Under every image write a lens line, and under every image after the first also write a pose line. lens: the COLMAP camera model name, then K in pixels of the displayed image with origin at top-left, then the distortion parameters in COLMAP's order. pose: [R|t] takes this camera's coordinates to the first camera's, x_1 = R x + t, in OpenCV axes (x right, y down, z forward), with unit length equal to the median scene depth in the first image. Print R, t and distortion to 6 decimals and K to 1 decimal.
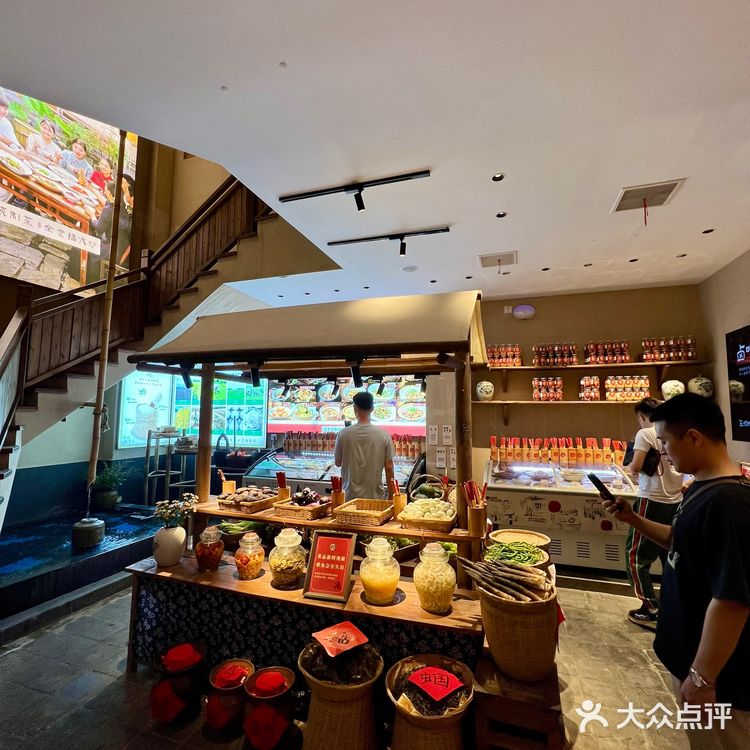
lens RADIAL K [[398.7, 0, 373.6], [0, 398.7, 374.8], [0, 0, 1]] dist [-0.004059, 0.001000]
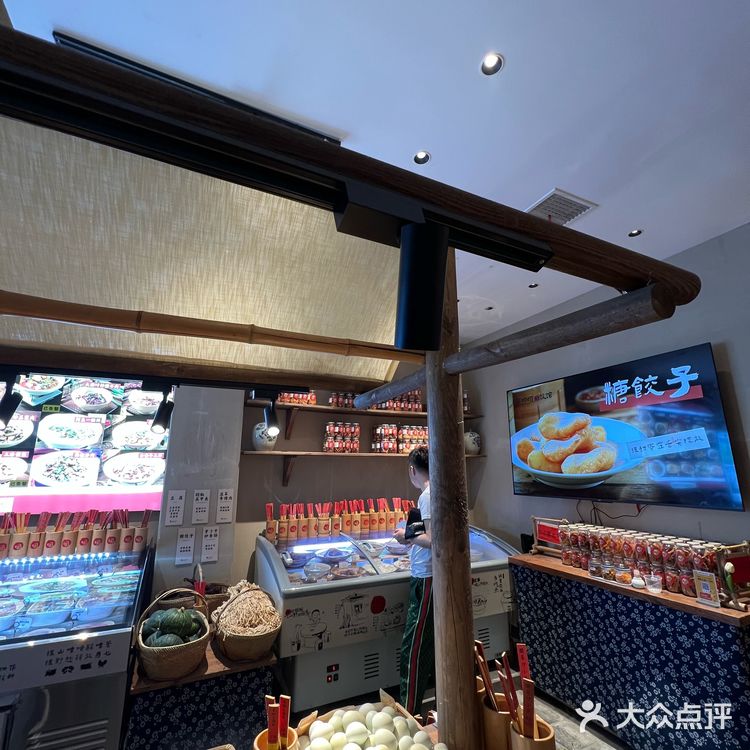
lens RADIAL K [[398.7, 0, 373.8], [0, 398.7, 373.3], [0, 0, 1]] dist [-0.004059, 0.001000]
pose [[0.715655, 0.153090, 0.681470, -0.076288], [-0.061645, 0.985720, -0.156701, 0.030785], [-0.695728, 0.070135, 0.714873, 0.380855]]
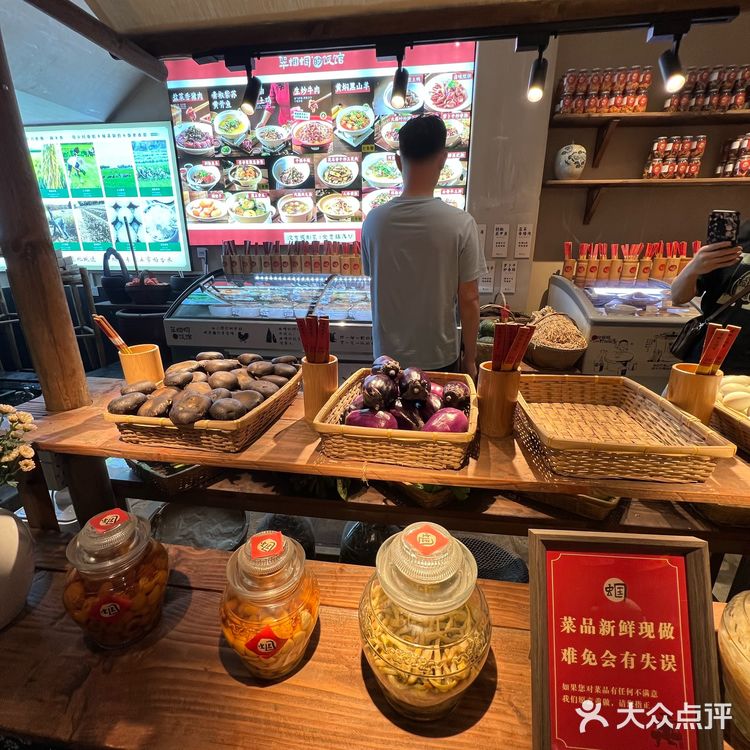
lens RADIAL K [[398.7, 0, 373.3], [0, 398.7, 374.4], [0, 0, 1]] dist [-0.004059, 0.001000]
pose [[0.981646, -0.068293, 0.178063, -0.144263], [-0.010587, 0.912730, 0.408425, 0.093489], [-0.190417, -0.402814, 0.895255, 0.410202]]
